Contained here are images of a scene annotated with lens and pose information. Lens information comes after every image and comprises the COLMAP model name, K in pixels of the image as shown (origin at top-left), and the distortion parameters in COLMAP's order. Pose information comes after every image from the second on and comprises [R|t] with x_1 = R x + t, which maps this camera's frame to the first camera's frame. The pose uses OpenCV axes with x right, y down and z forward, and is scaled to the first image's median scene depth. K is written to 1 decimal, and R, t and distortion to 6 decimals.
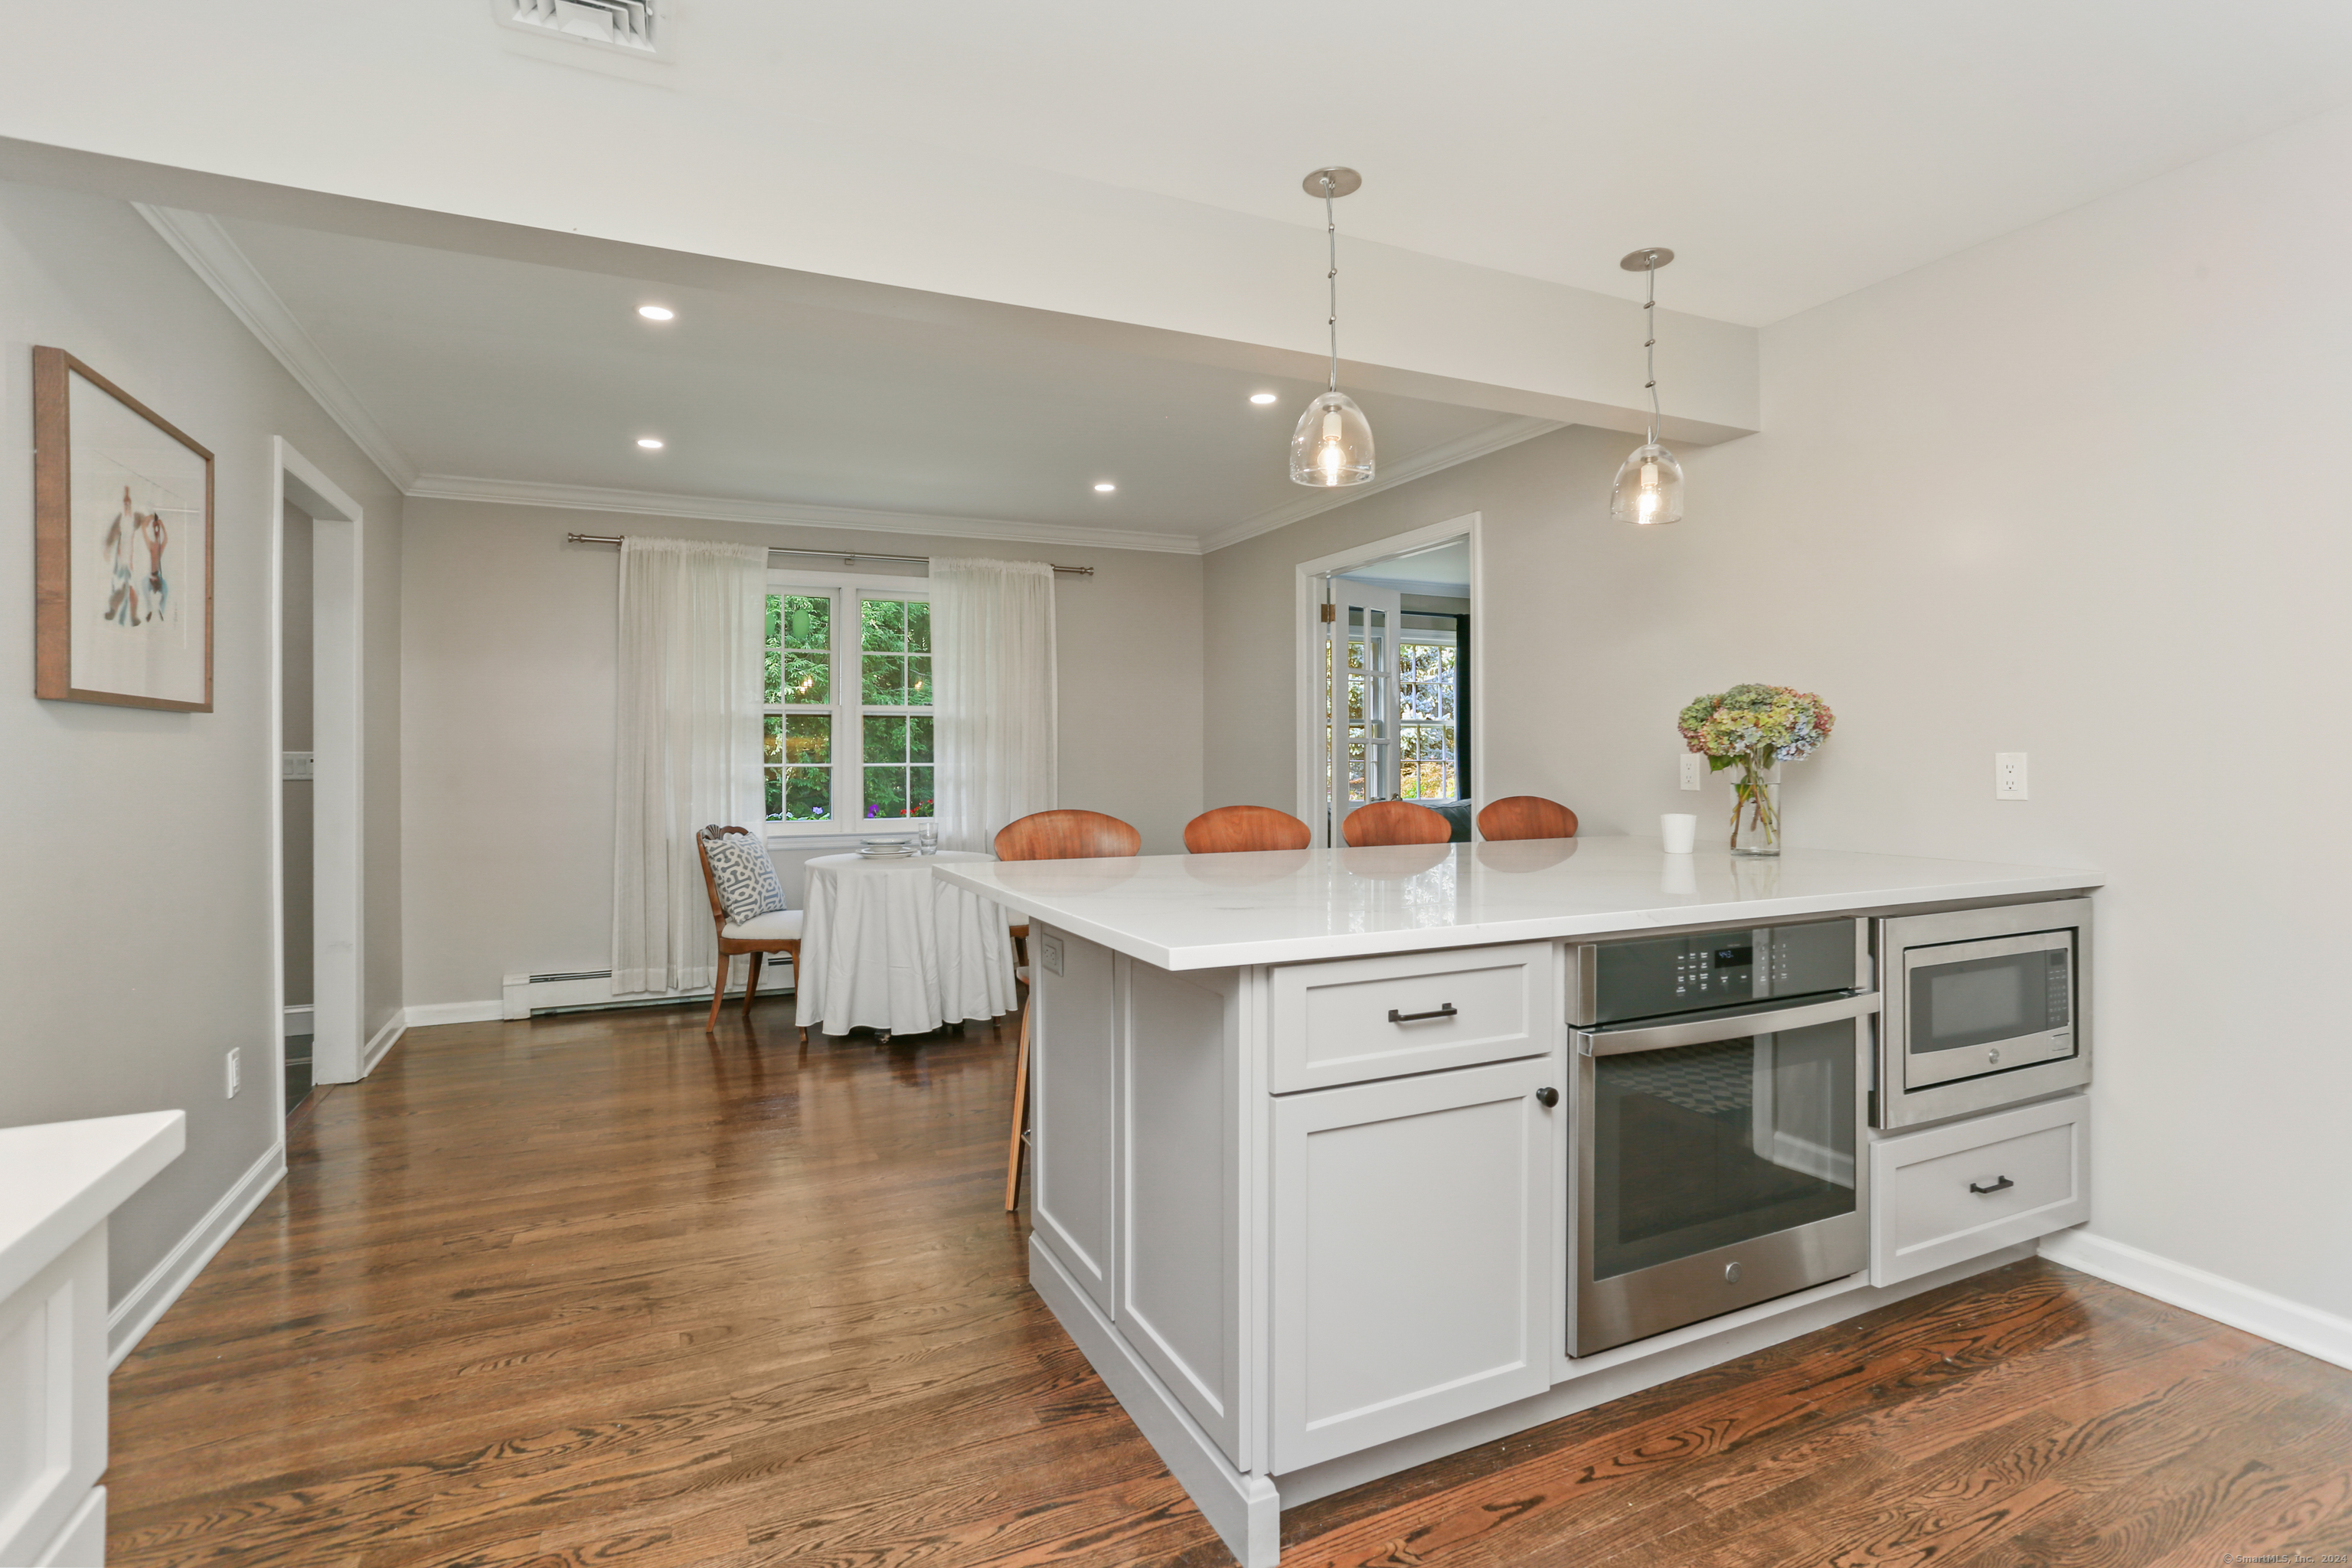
lens RADIAL K [[1161.5, 0, 1178.6], [0, 1161.5, 752.6], [0, 0, 1]] dist [-0.067078, 0.044068]
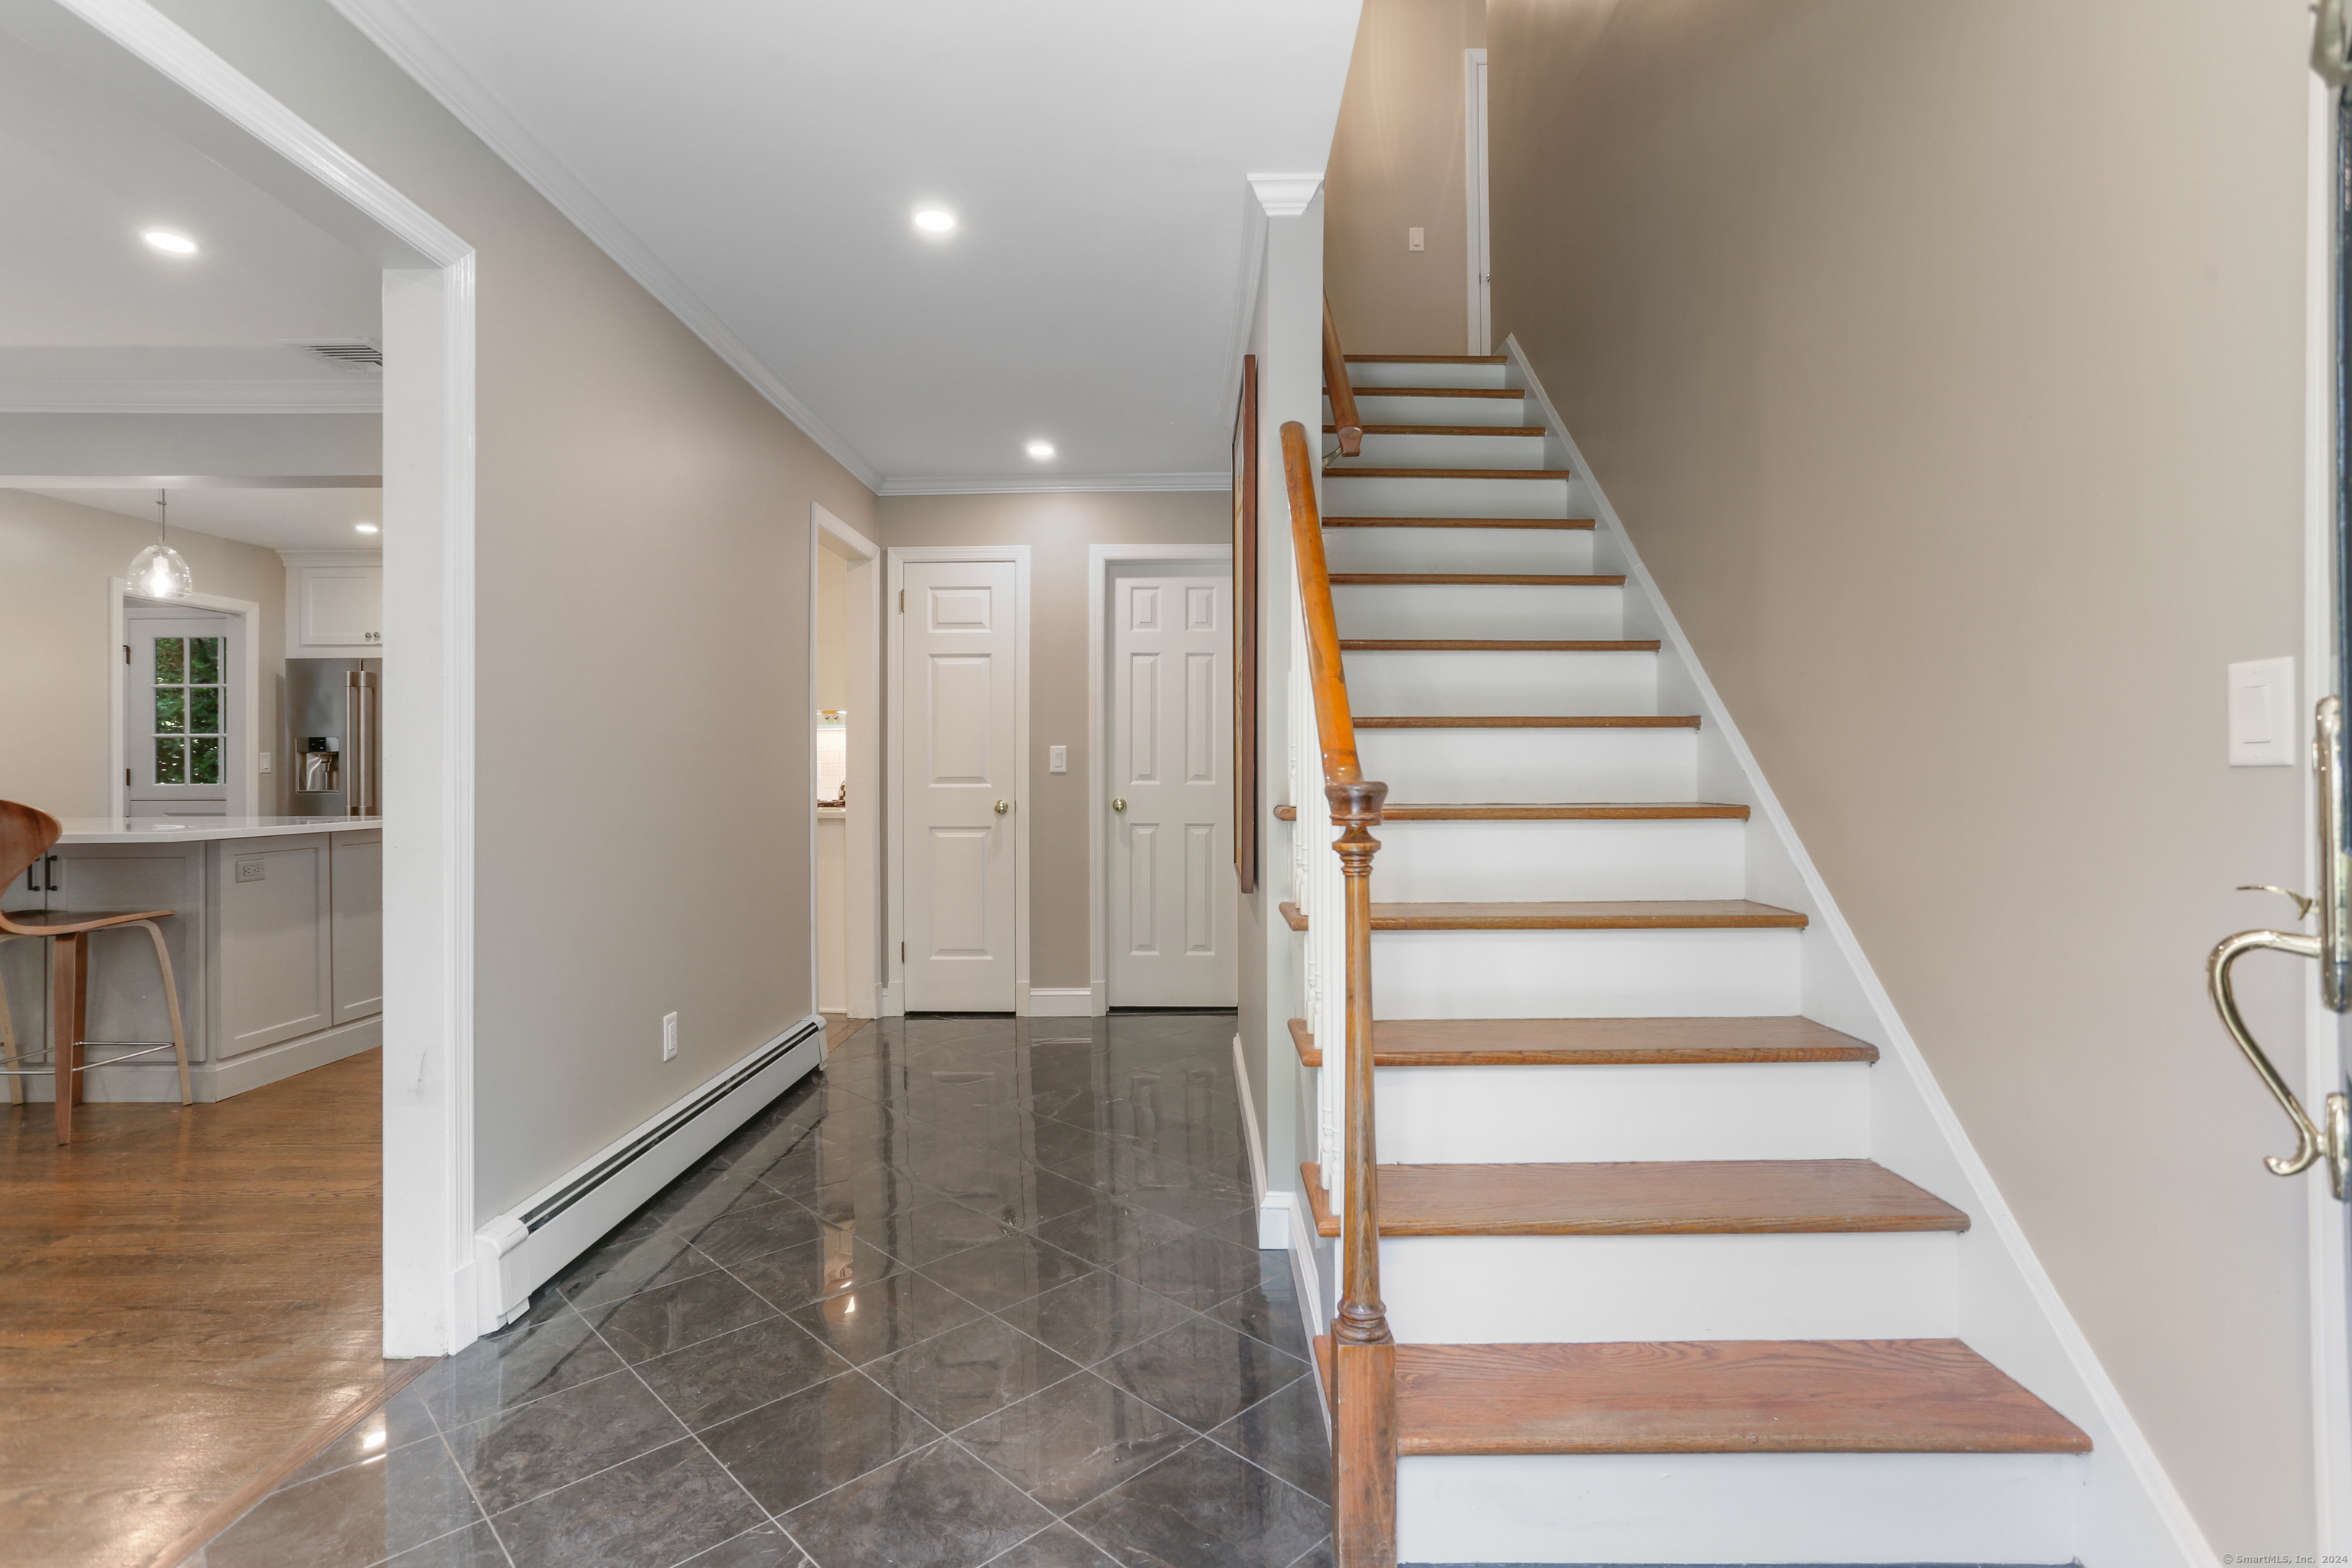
lens RADIAL K [[1136.4, 0, 1195.4], [0, 1136.4, 770.9], [0, 0, 1]] dist [-0.045326, 0.022791]
pose [[-0.906392, 0.008569, 0.422350, -1.057331], [0.006667, 0.999960, -0.005980, 0.026773], [-0.422384, -0.002604, -0.906413, 0.993315]]
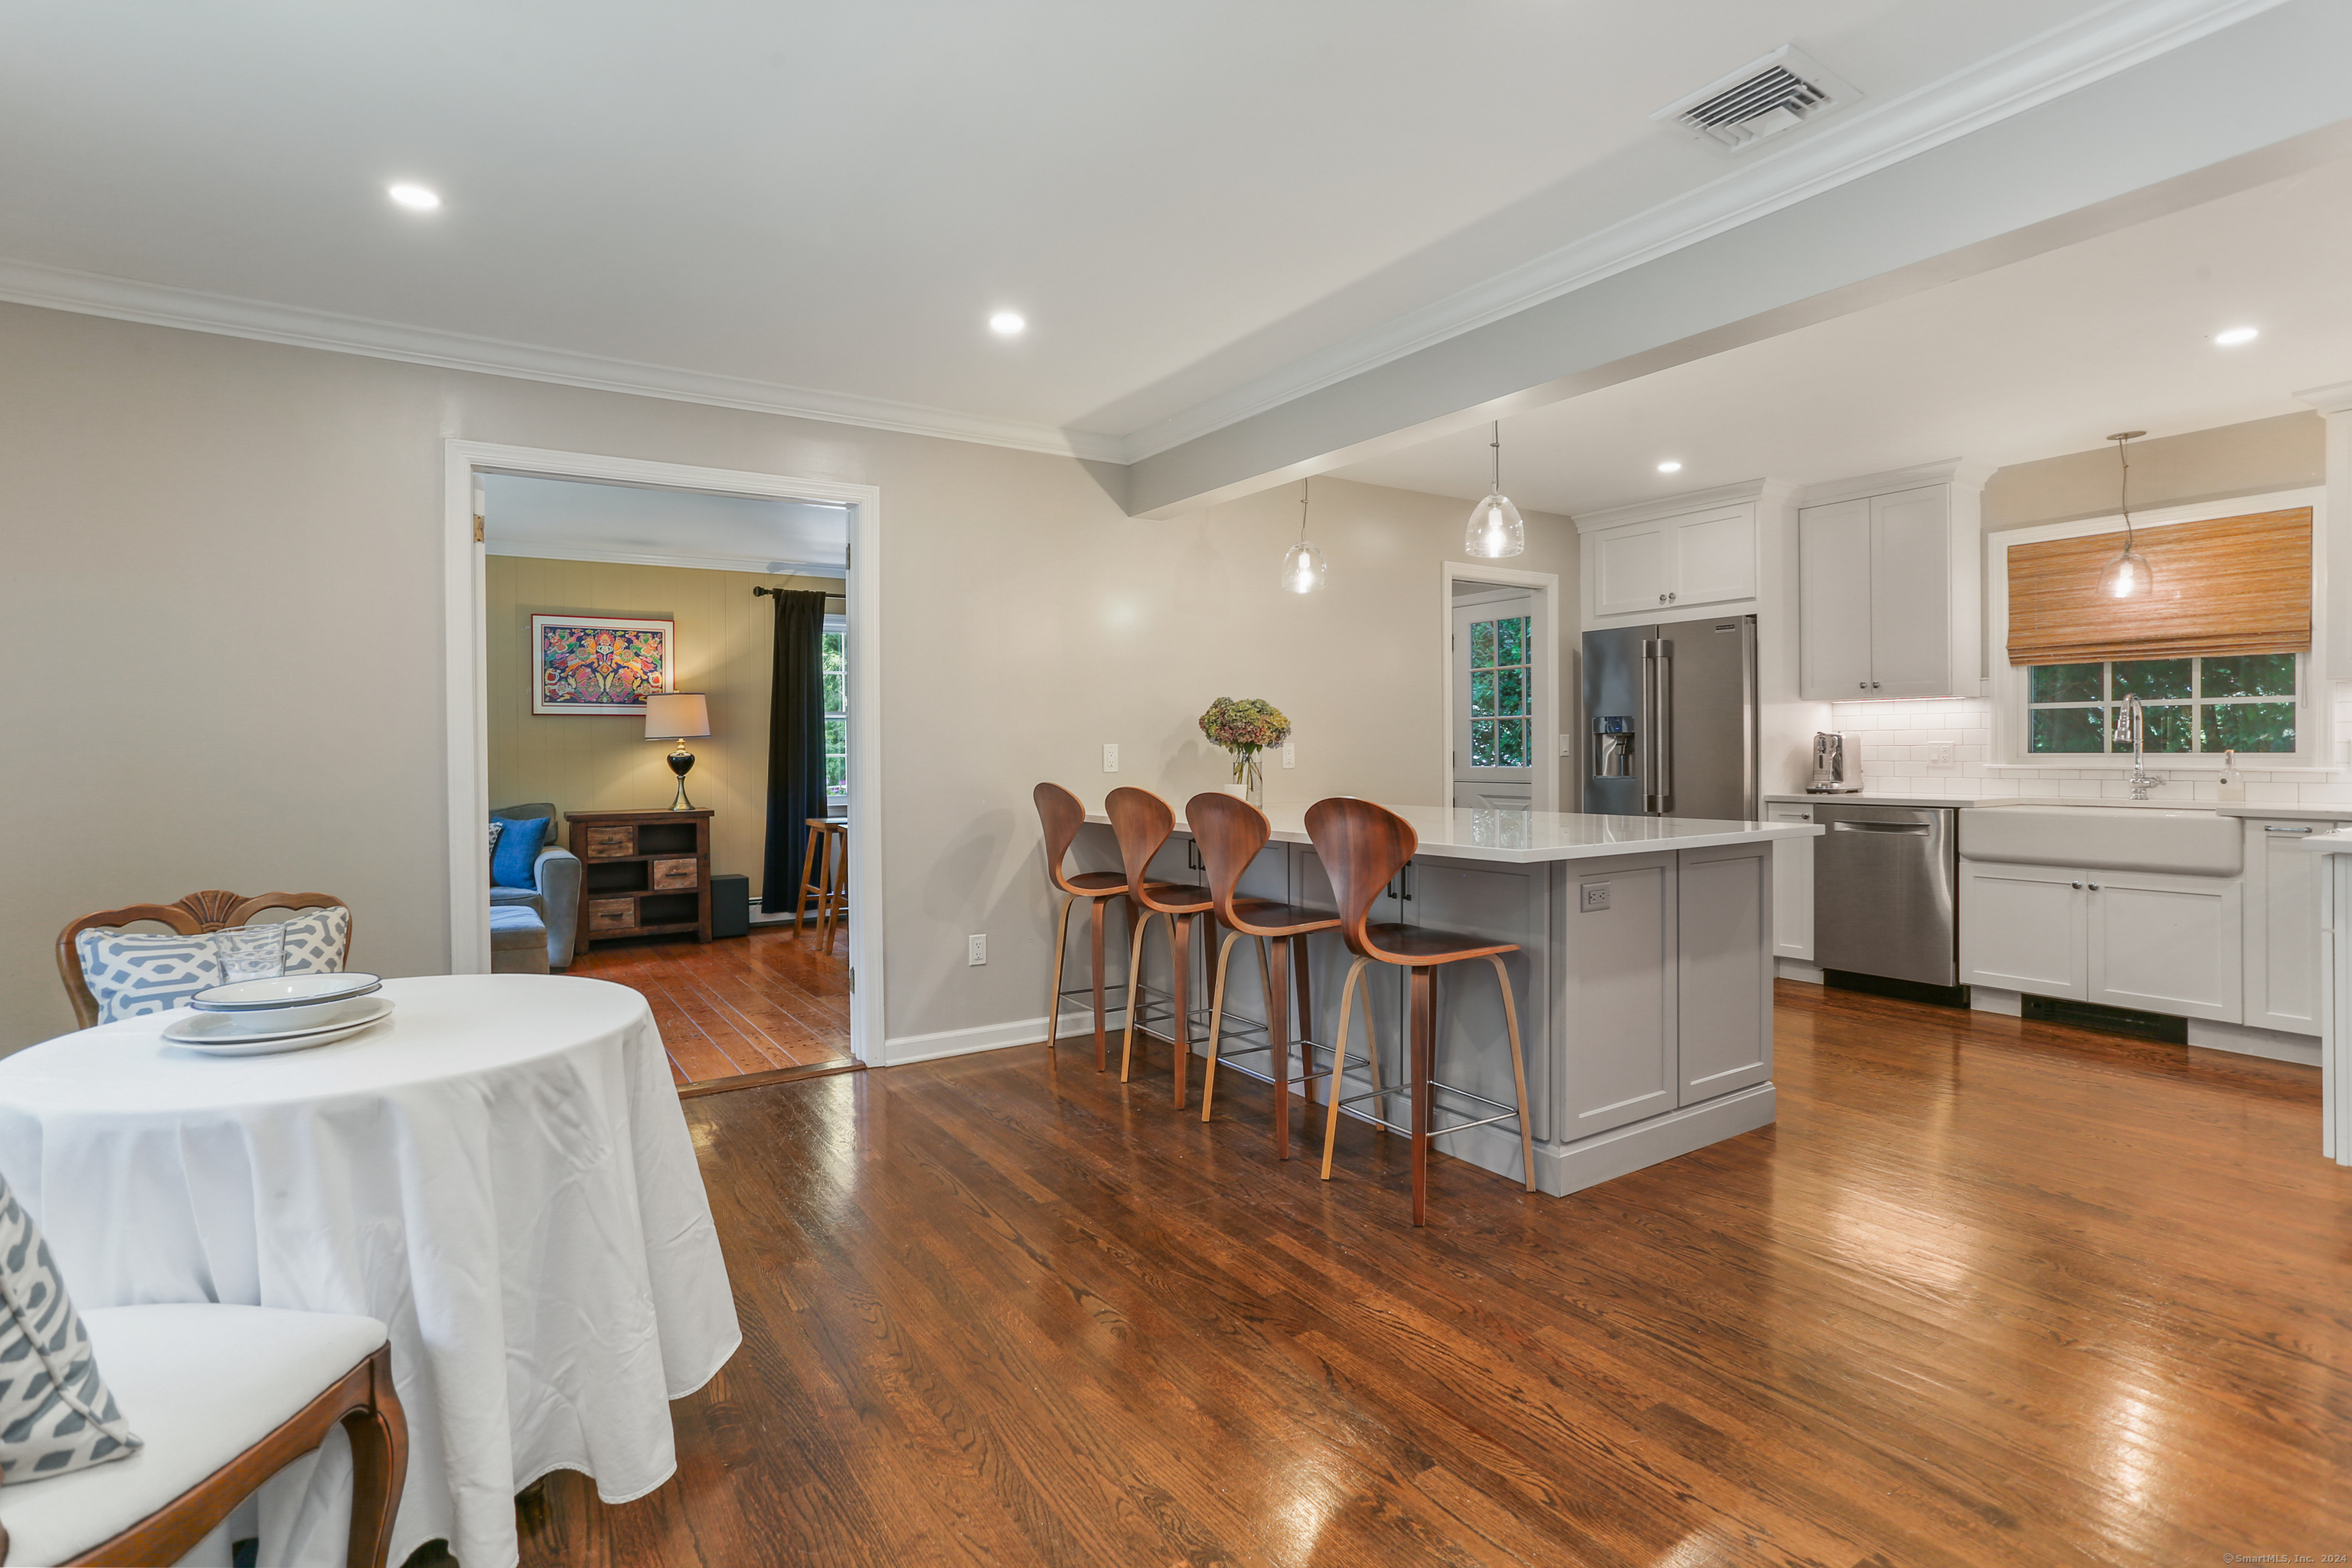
lens RADIAL K [[1152.3, 0, 1169.1], [0, 1152.3, 766.2], [0, 0, 1]] dist [-0.048273, 0.030178]
pose [[-0.140047, -0.007222, 0.990119, -0.671855], [0.005497, 0.999952, 0.008071, 0.011179], [-0.990130, 0.006573, -0.140001, 0.866340]]
